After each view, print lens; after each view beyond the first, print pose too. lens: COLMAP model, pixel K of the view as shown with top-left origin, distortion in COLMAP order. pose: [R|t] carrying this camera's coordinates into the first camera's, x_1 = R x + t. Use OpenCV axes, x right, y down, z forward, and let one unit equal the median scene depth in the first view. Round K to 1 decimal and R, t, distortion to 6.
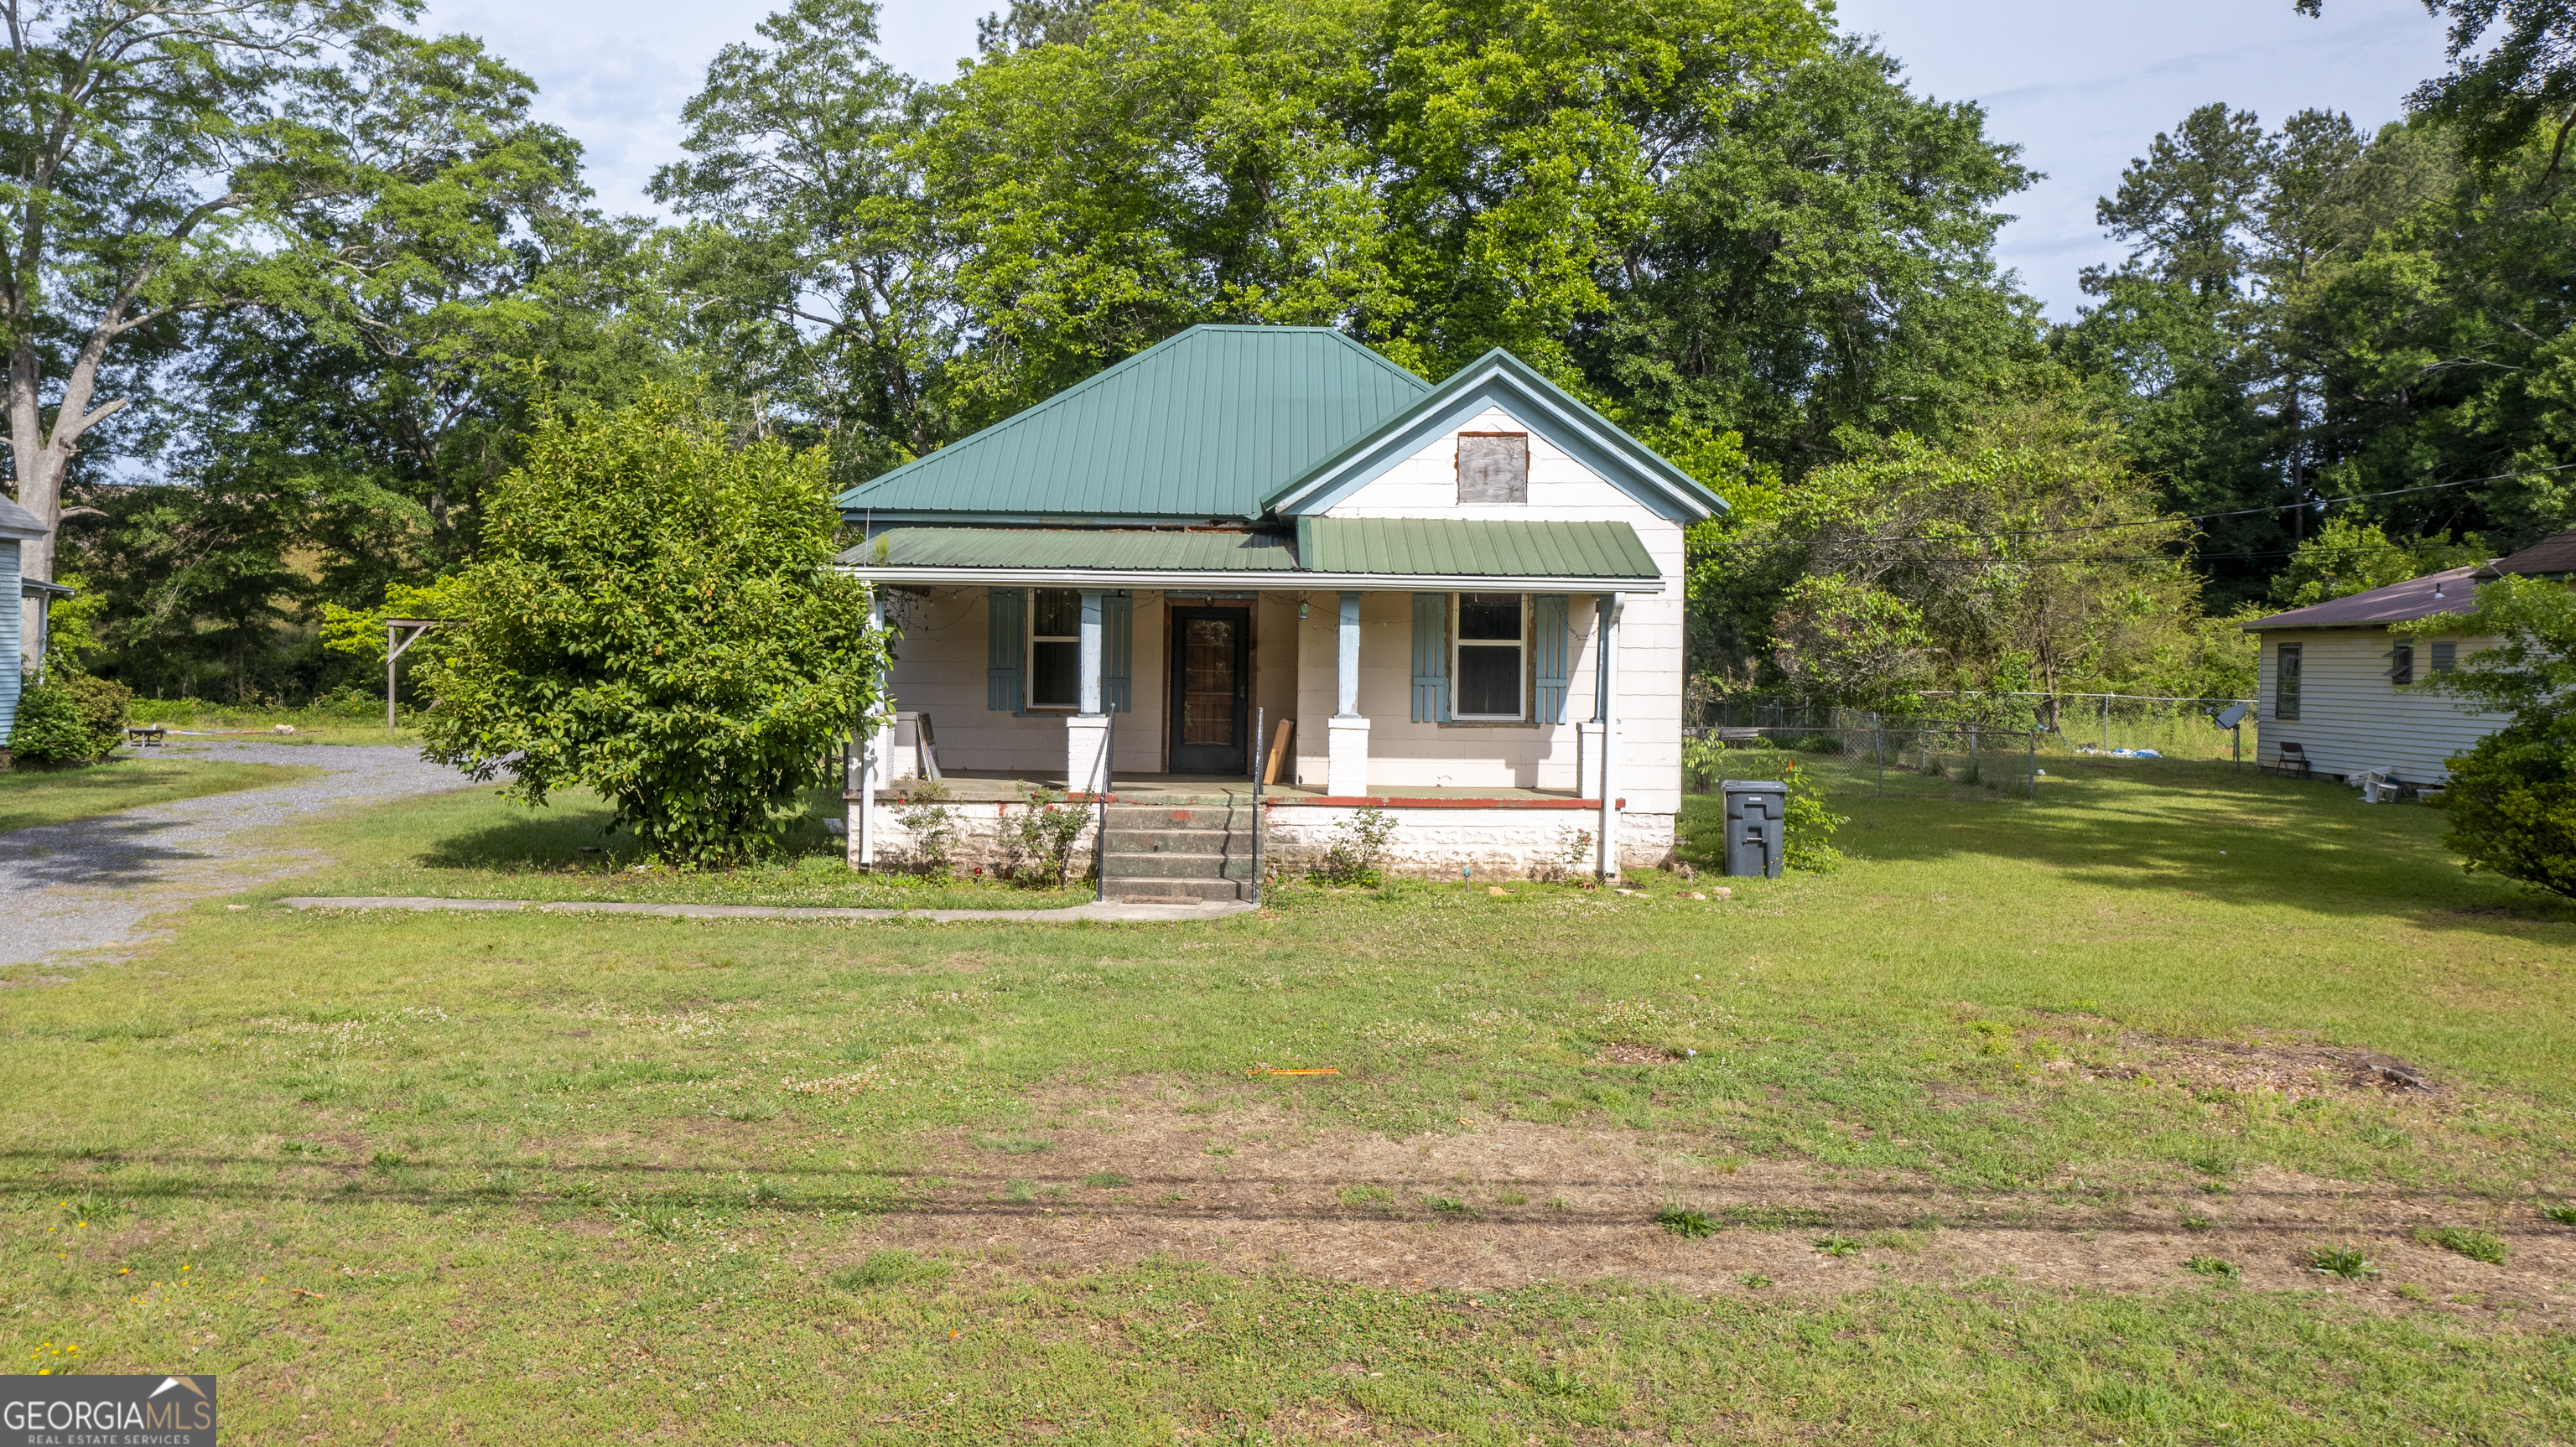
lens RADIAL K [[2065.1, 0, 1294.2], [0, 2065.1, 737.5], [0, 0, 1]] dist [-0.015782, 0.028707]
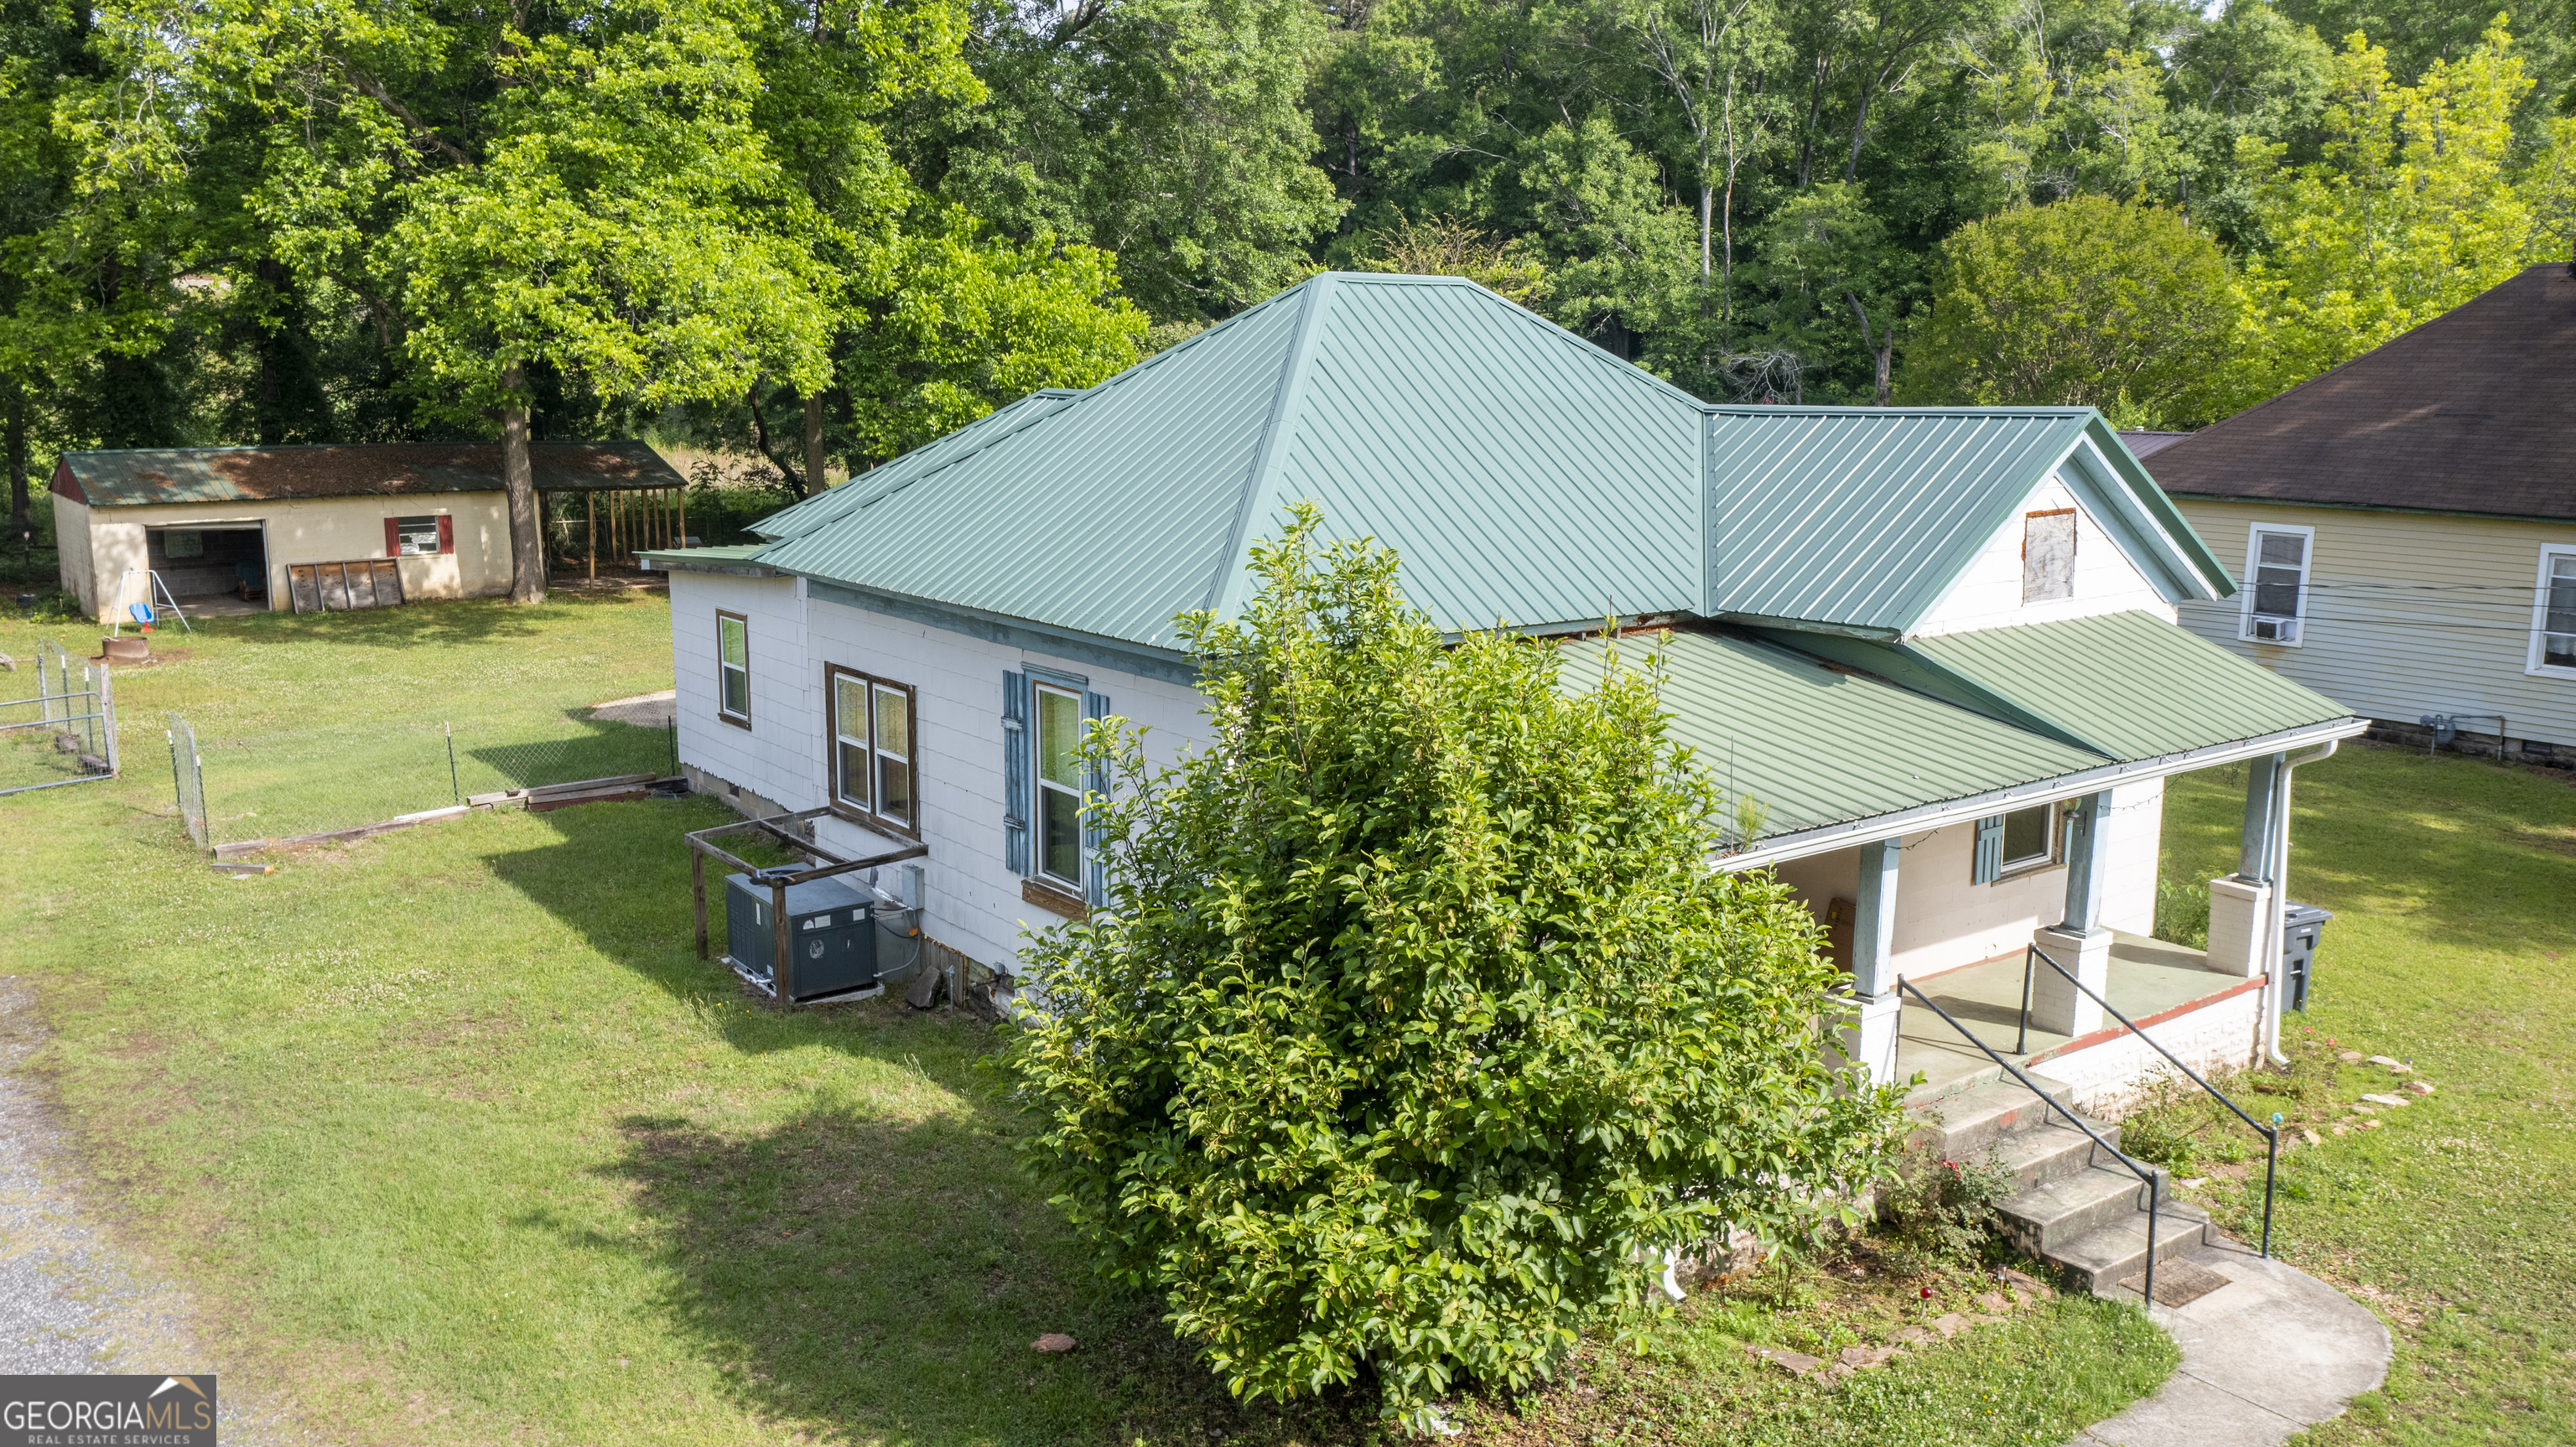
lens RADIAL K [[2065.1, 0, 1298.0], [0, 2065.1, 726.9], [0, 0, 1]] dist [-0.015782, 0.028707]
pose [[0.802487, -0.117315, 0.585023, -0.598102], [0.028127, 0.986828, 0.159308, -0.198524], [-0.596006, -0.111388, 0.795217, 0.535868]]
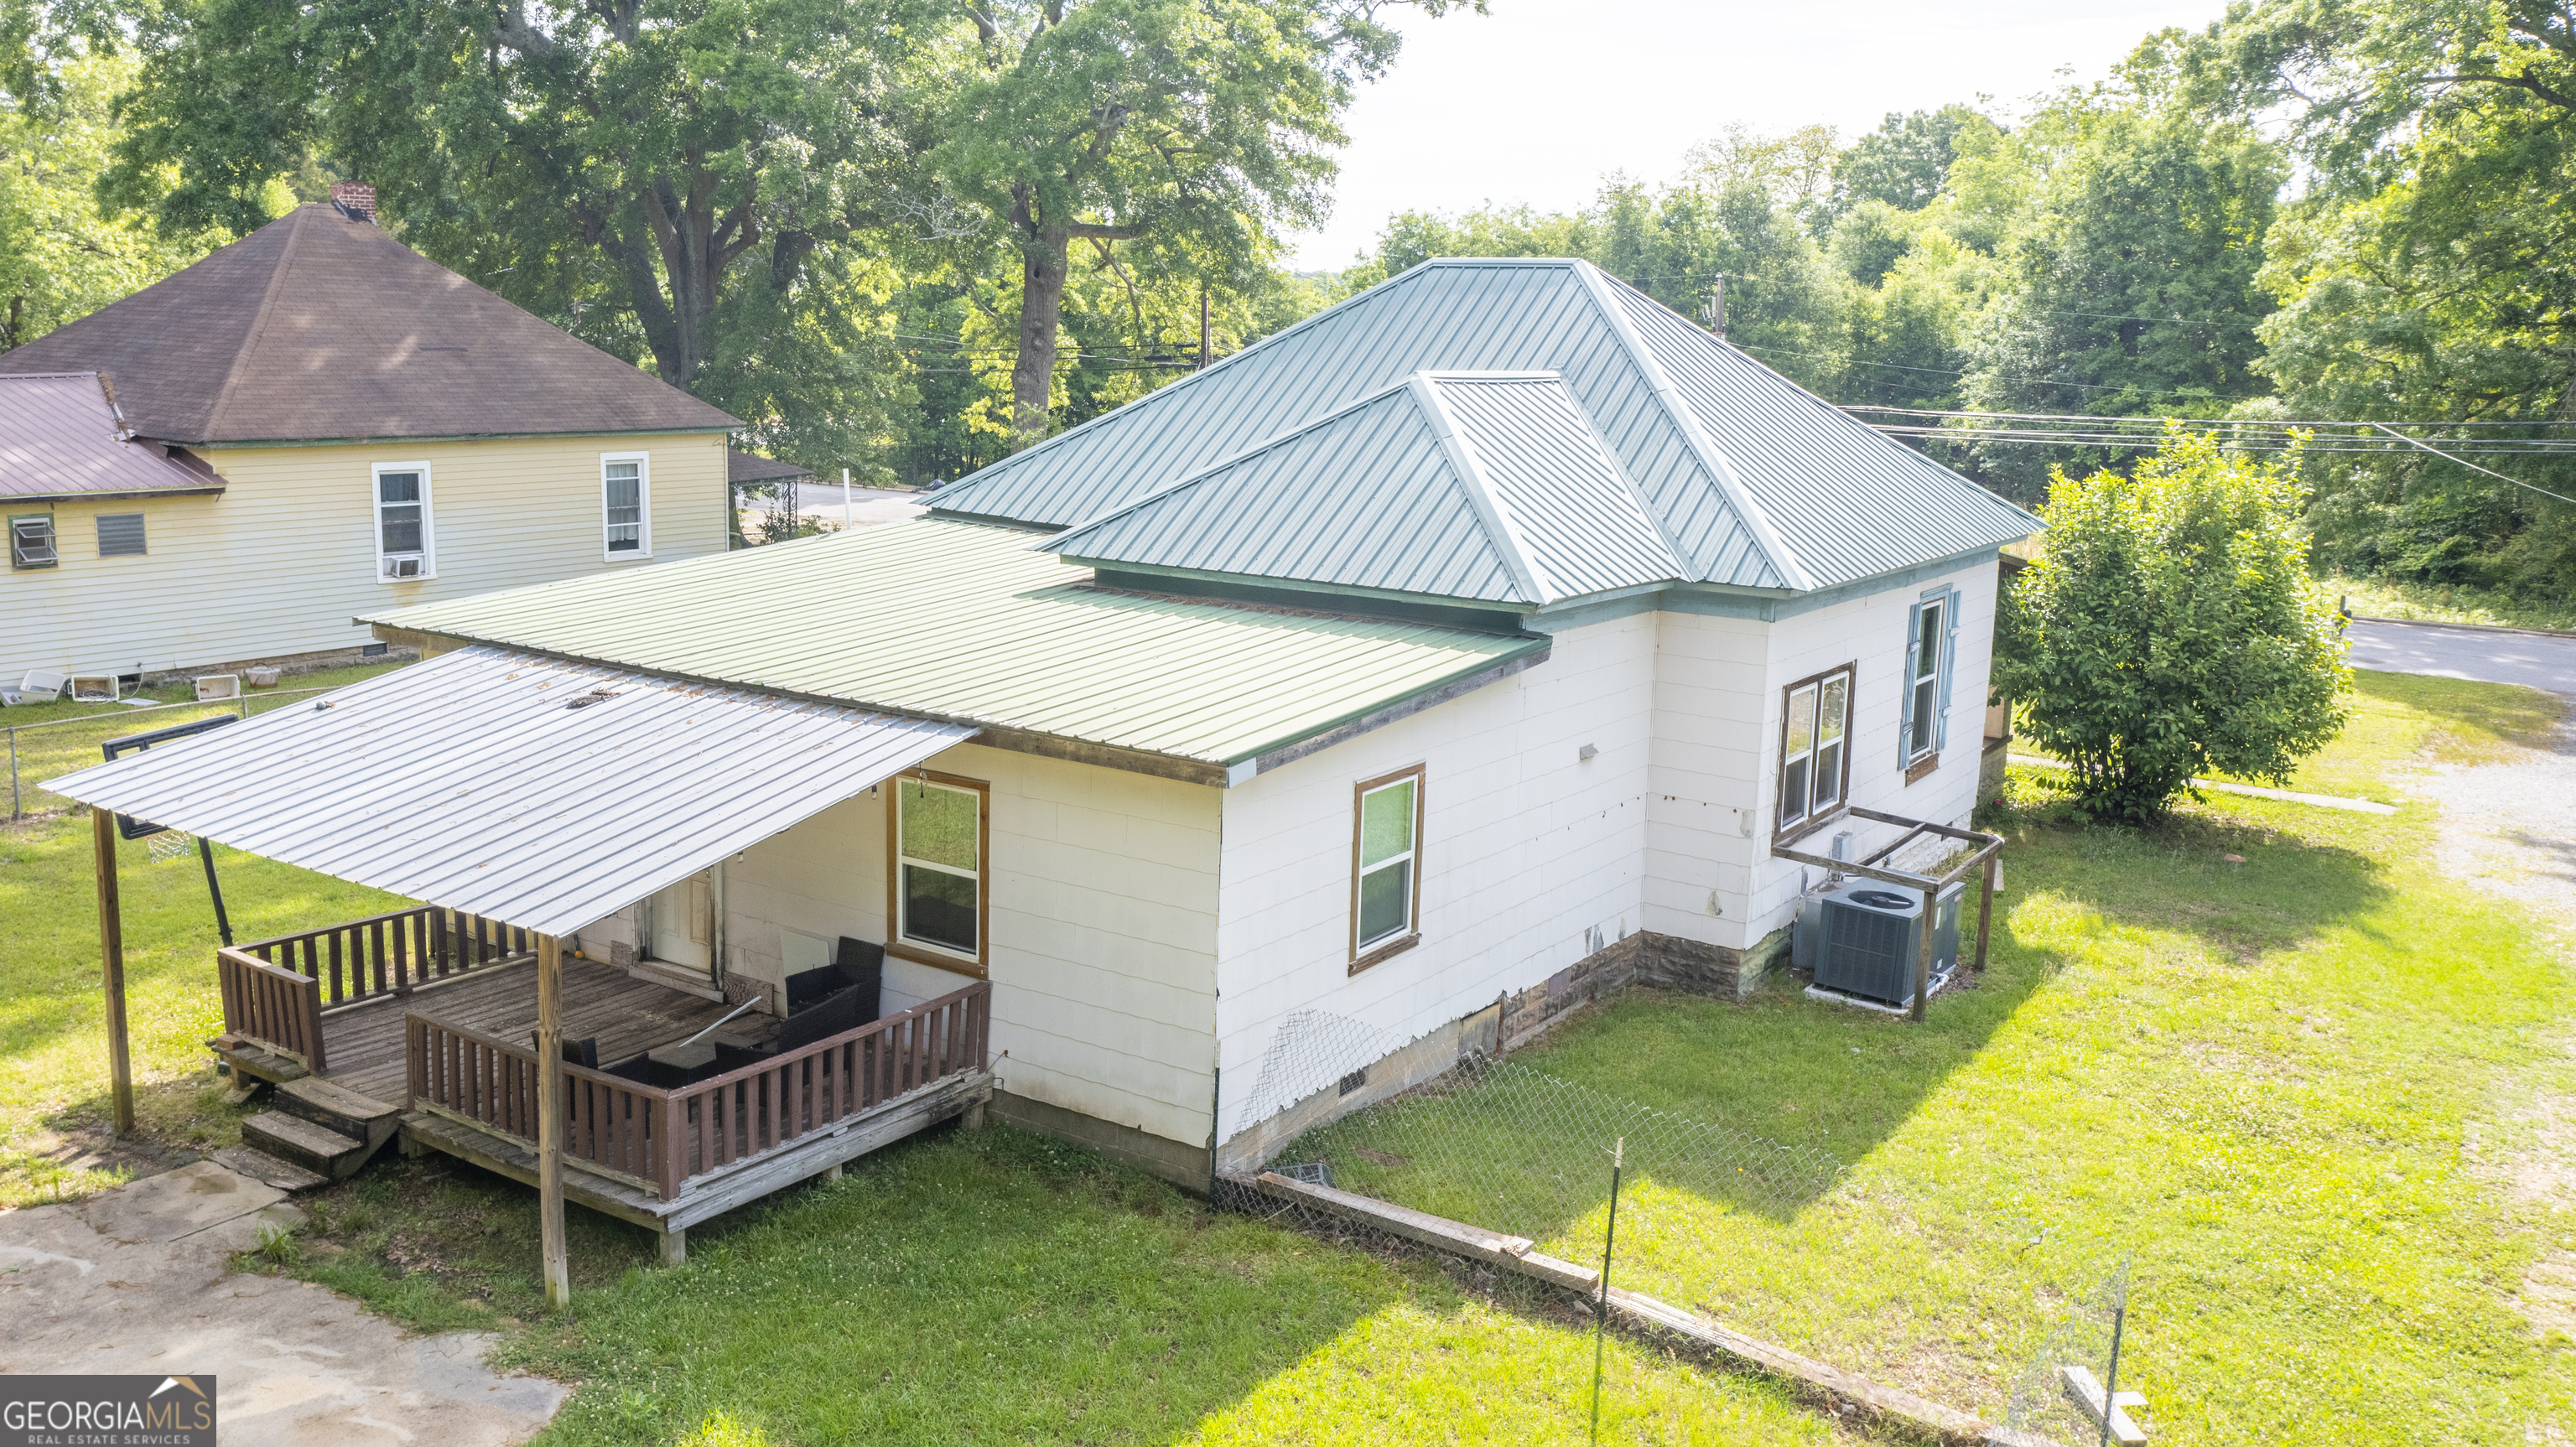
lens RADIAL K [[2065.1, 0, 1298.9], [0, 2065.1, 723.6], [0, 0, 1]] dist [-0.015782, 0.028707]
pose [[-0.829095, -0.145499, 0.539843, -0.512989], [-0.022241, 0.973364, 0.228184, -0.254347], [-0.558665, 0.177179, -0.810248, 2.146563]]
